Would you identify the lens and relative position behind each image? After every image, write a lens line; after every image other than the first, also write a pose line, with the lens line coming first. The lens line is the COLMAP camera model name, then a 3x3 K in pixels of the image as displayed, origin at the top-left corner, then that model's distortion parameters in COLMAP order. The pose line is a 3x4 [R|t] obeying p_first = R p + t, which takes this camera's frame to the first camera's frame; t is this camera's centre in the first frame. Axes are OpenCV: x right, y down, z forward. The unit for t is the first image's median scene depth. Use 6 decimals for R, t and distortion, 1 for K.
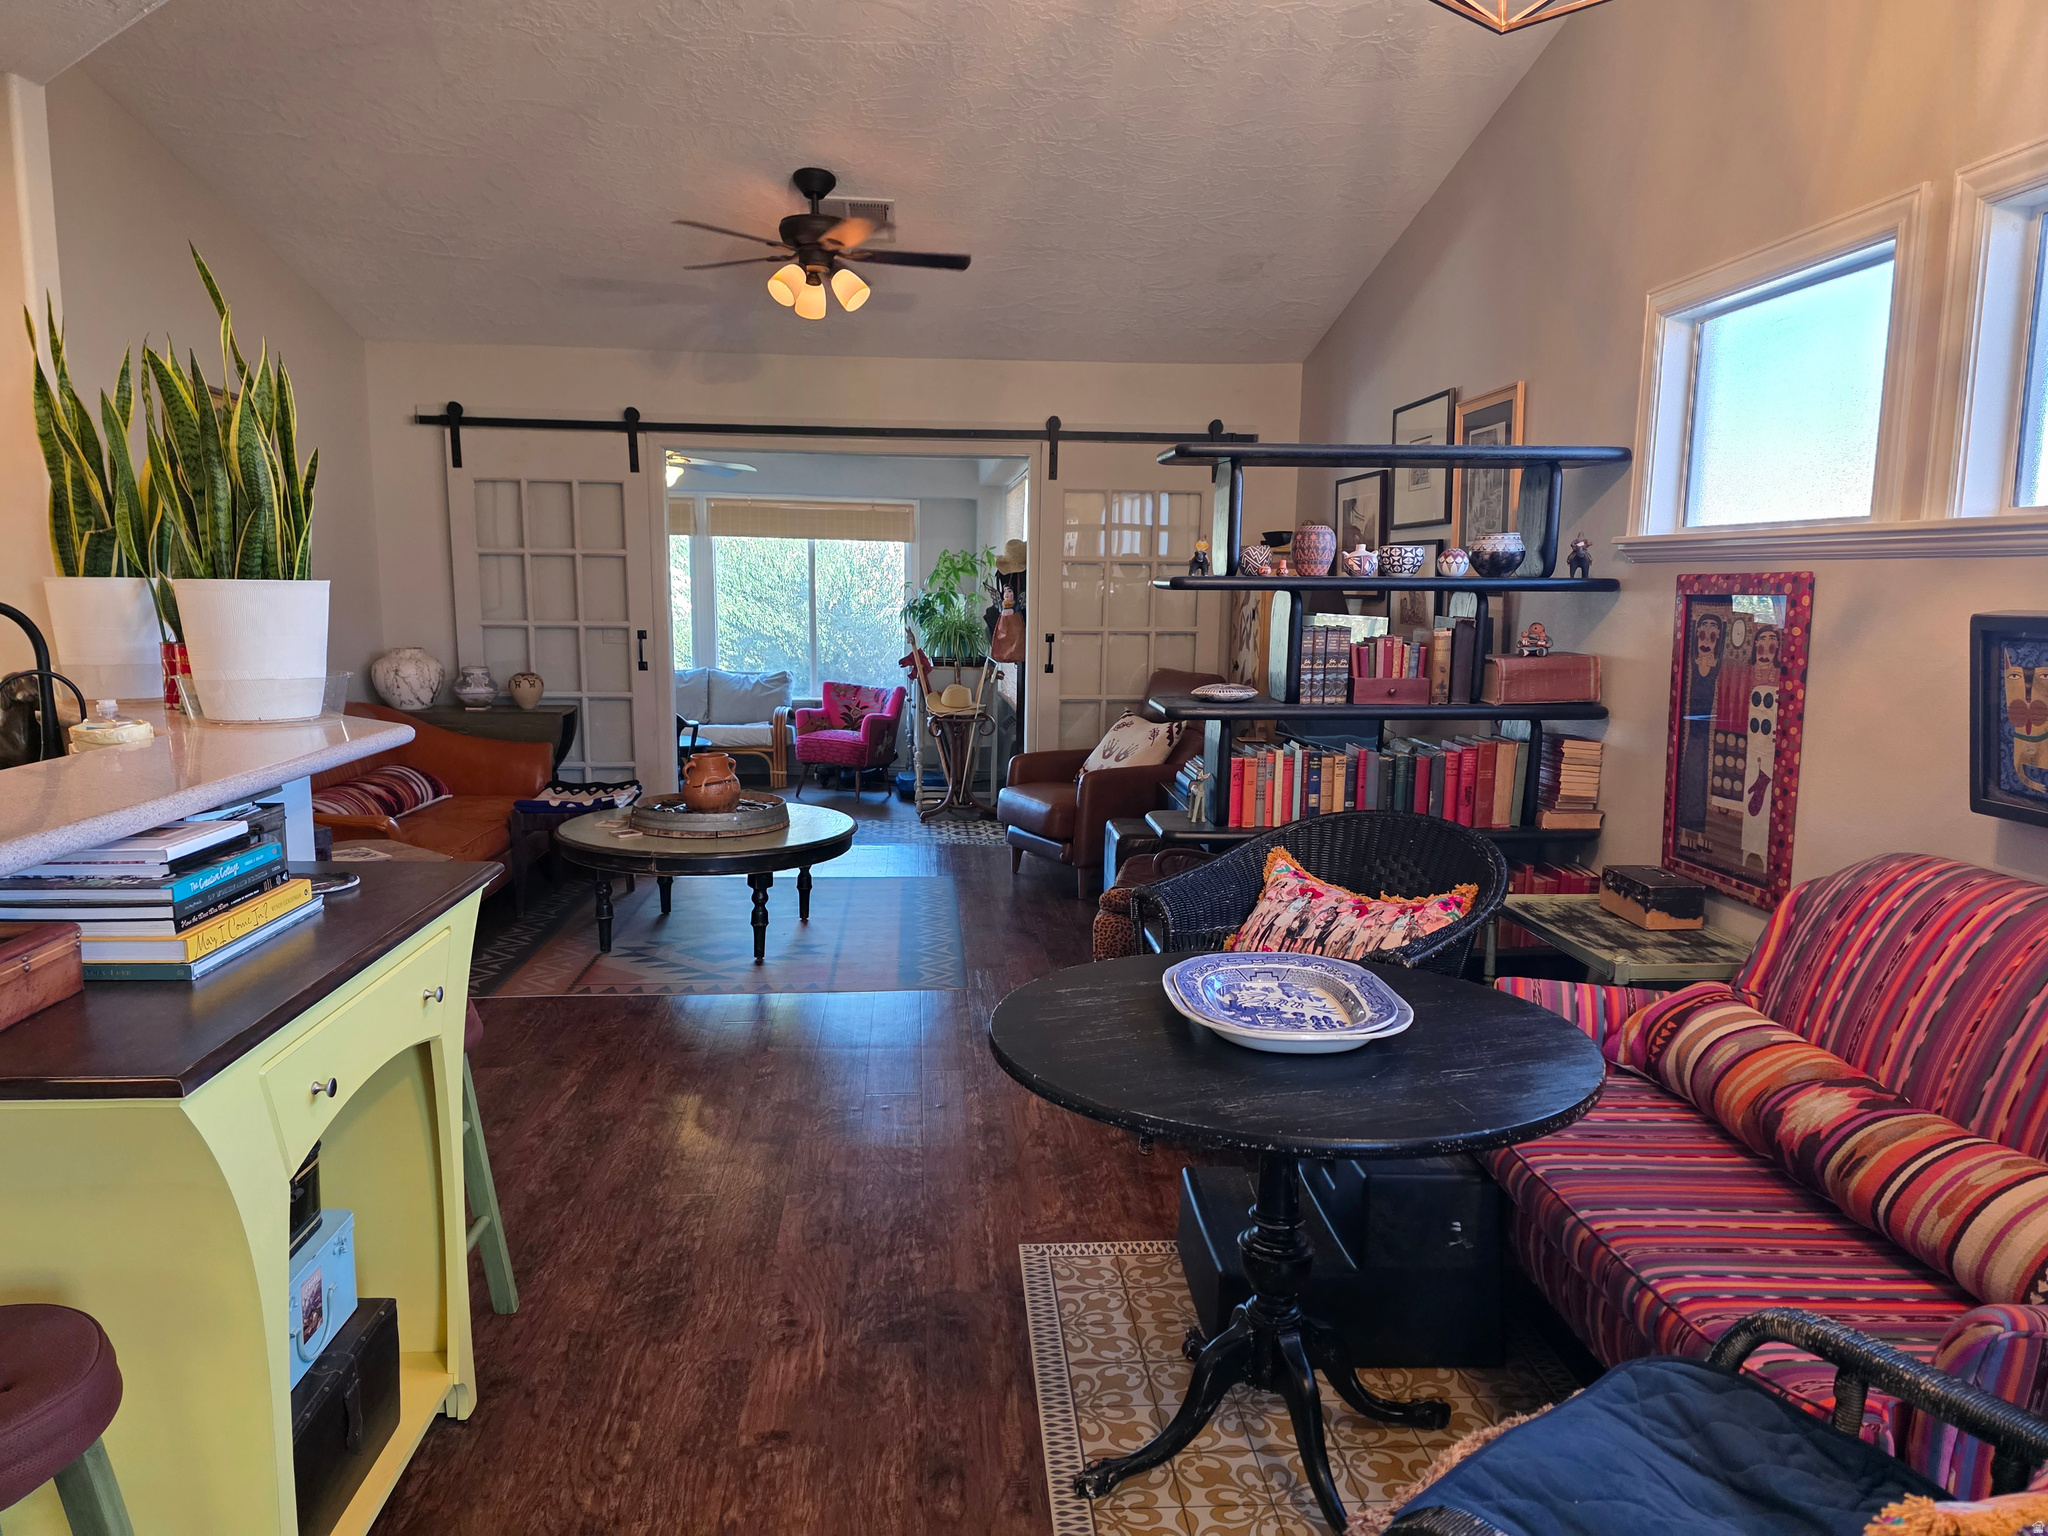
lens RADIAL K [[1375.7, 0, 1030.5], [0, 1375.7, 799.3], [0, 0, 1]] dist [0.089191, -0.104580]
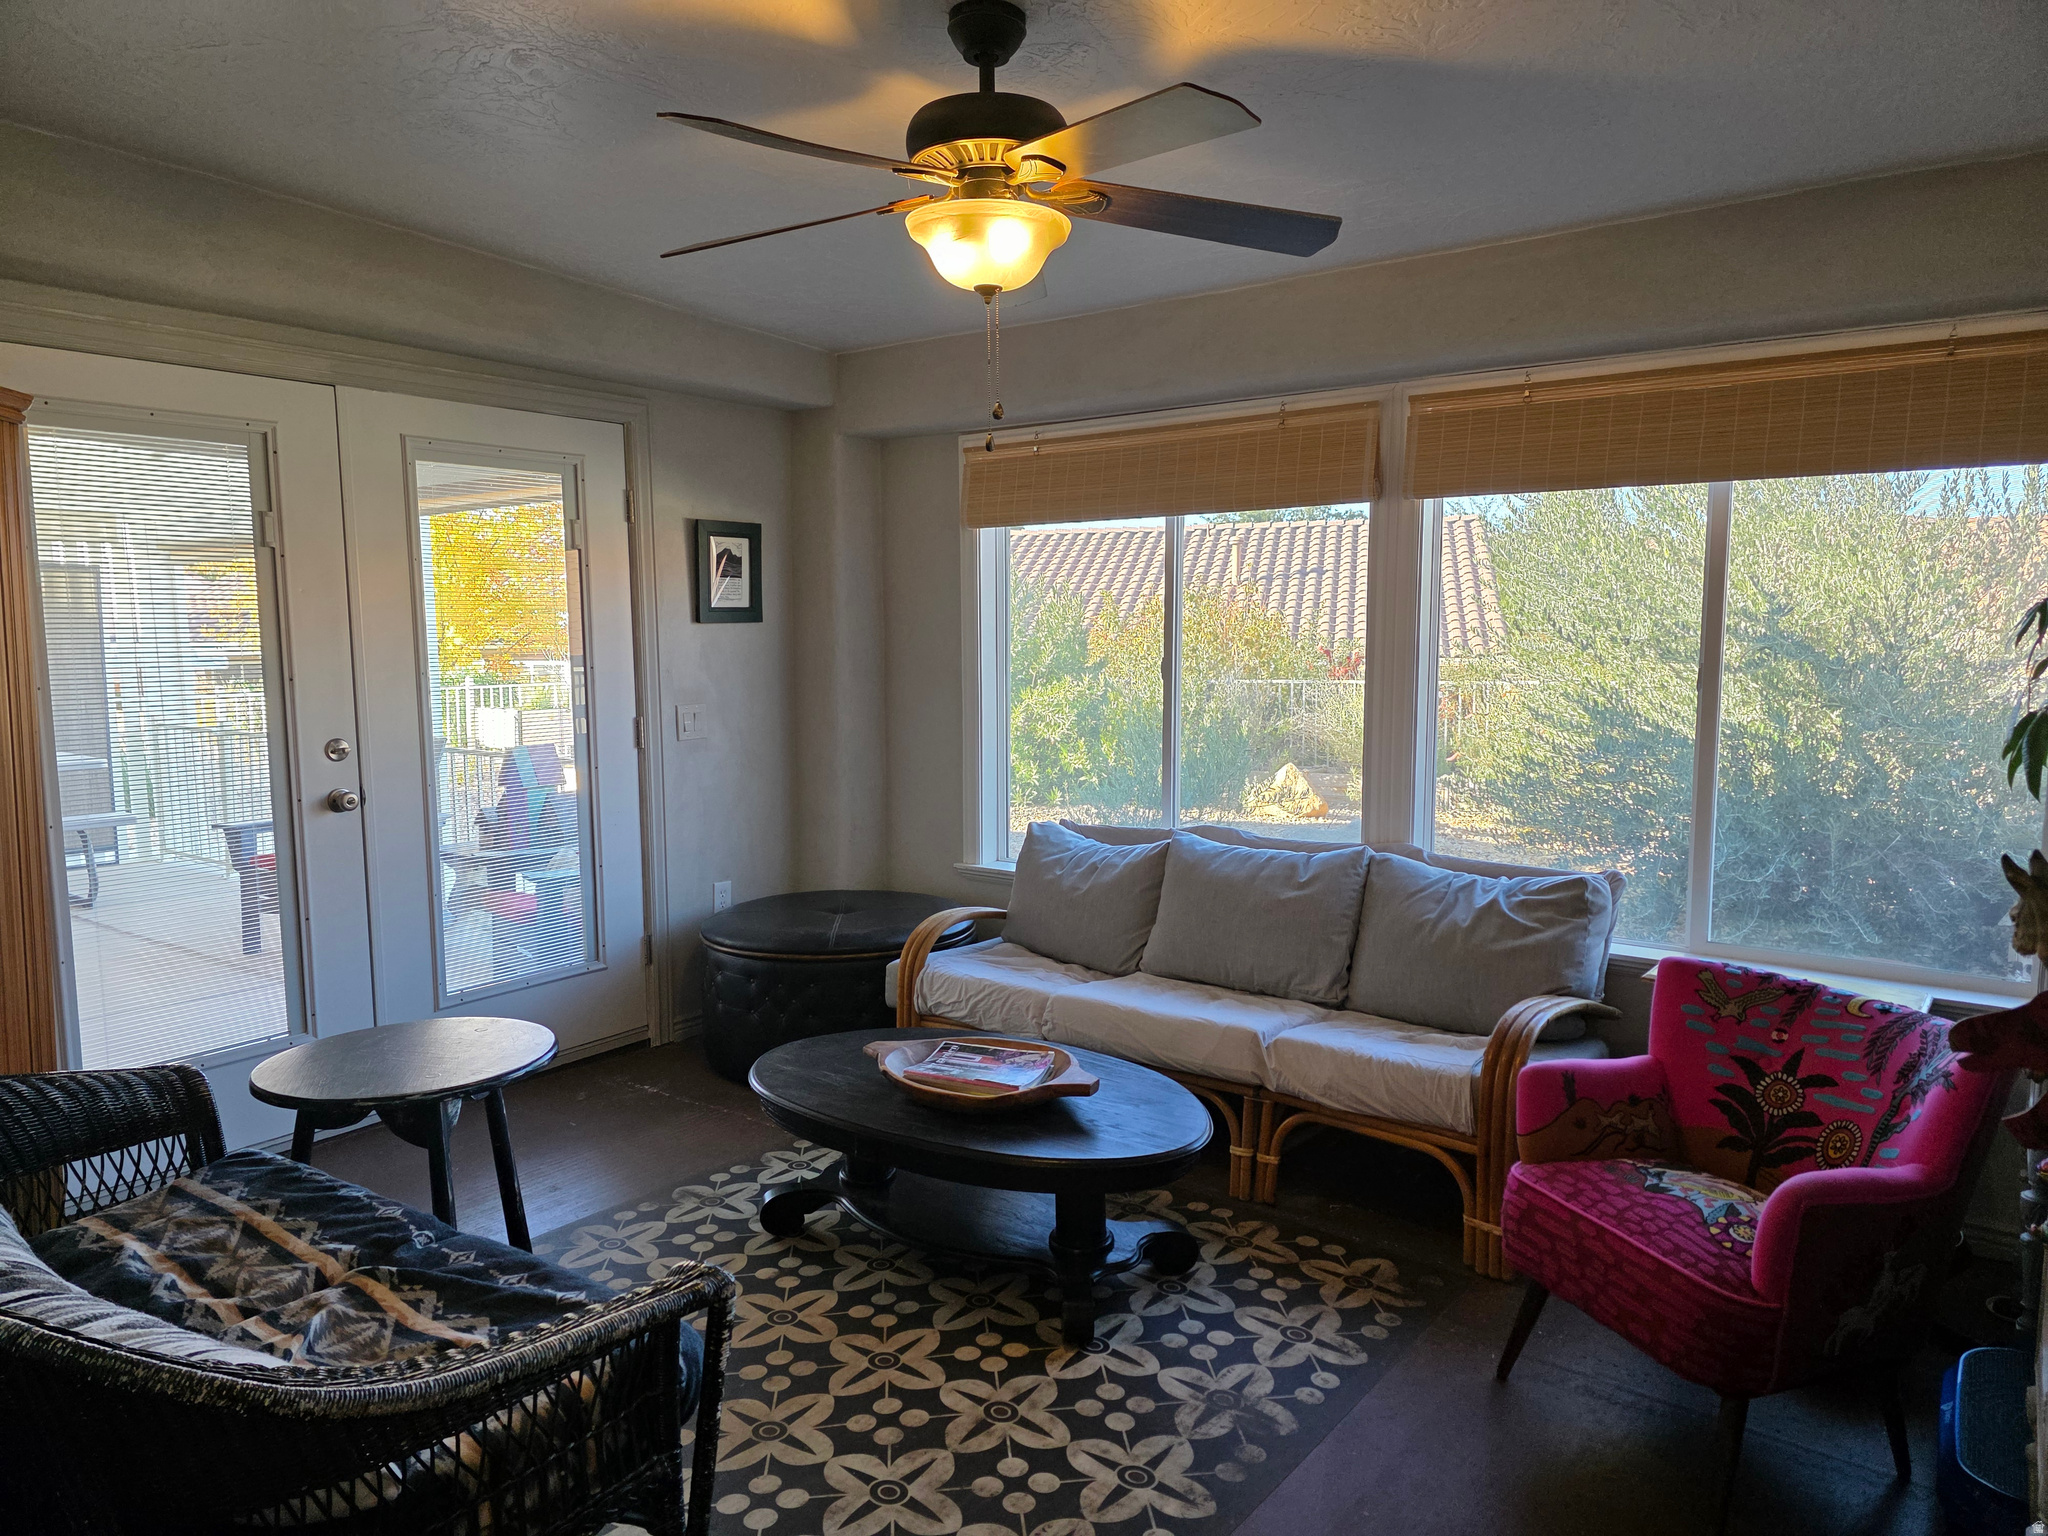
lens RADIAL K [[1375.7, 0, 1030.5], [0, 1375.7, 799.3], [0, 0, 1]] dist [0.089191, -0.104580]
pose [[0.743540, 0.071360, -0.664872, -0.146626], [-0.093514, 0.995615, 0.002279, -0.264790], [0.662120, 0.060480, 0.746953, 1.744021]]
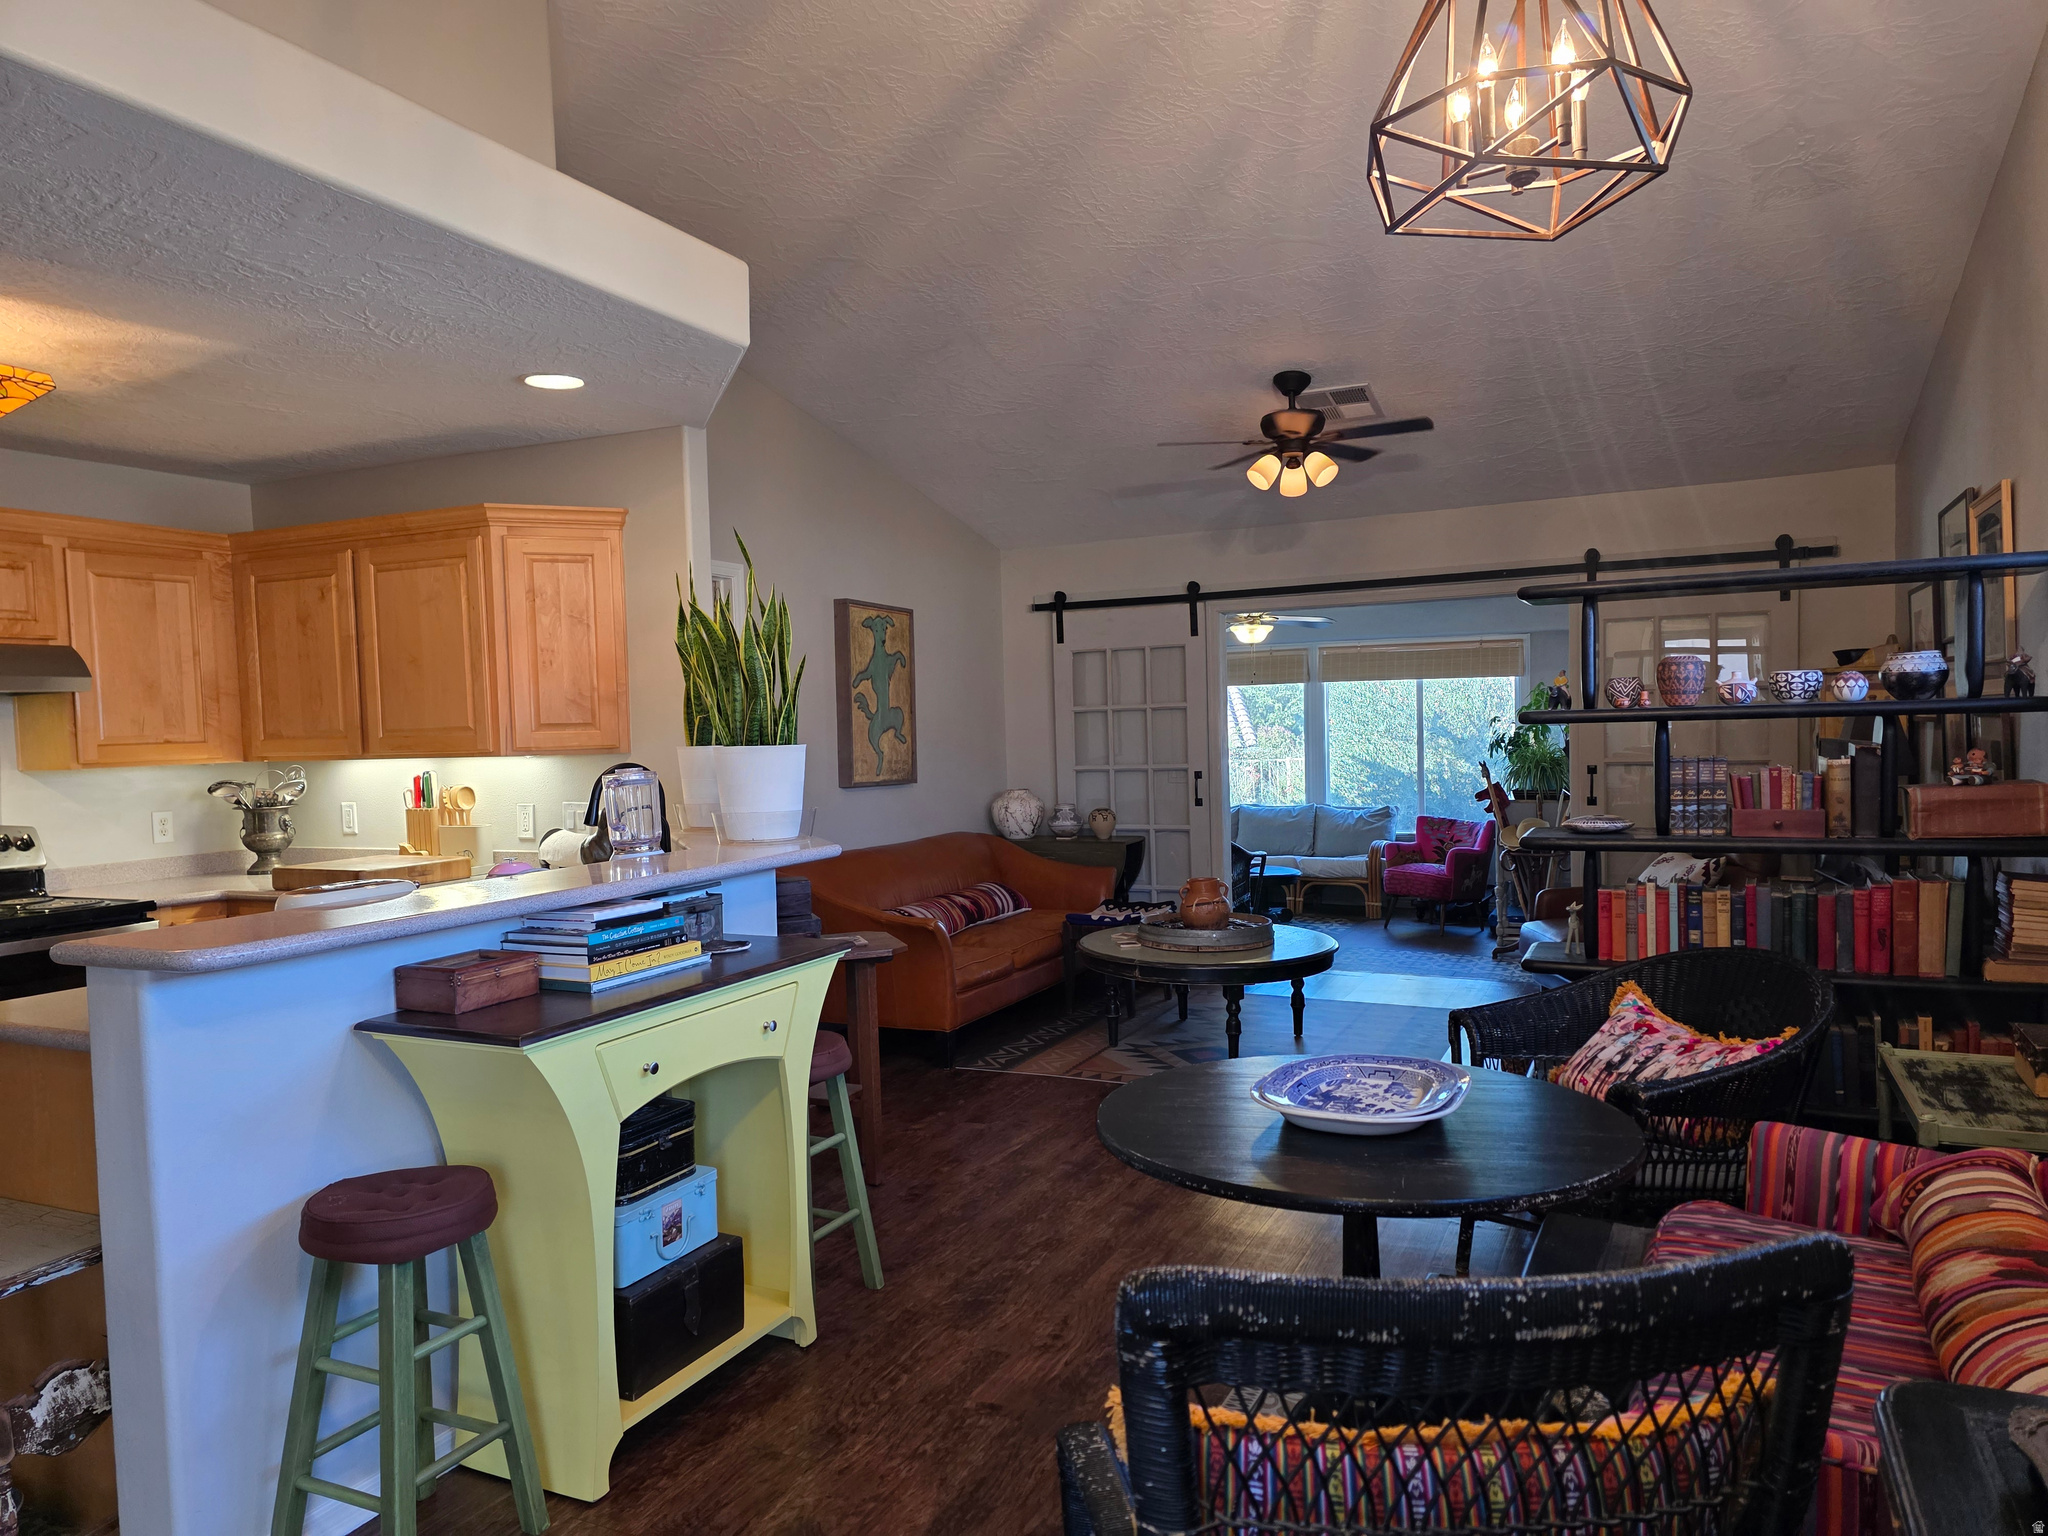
lens RADIAL K [[1375.7, 0, 1030.5], [0, 1375.7, 799.3], [0, 0, 1]] dist [0.089191, -0.104580]
pose [[0.865102, -0.006907, -0.501549, 0.292115], [-0.042473, 0.995305, -0.086967, 0.009842], [0.499795, 0.096538, 0.860747, -0.073481]]
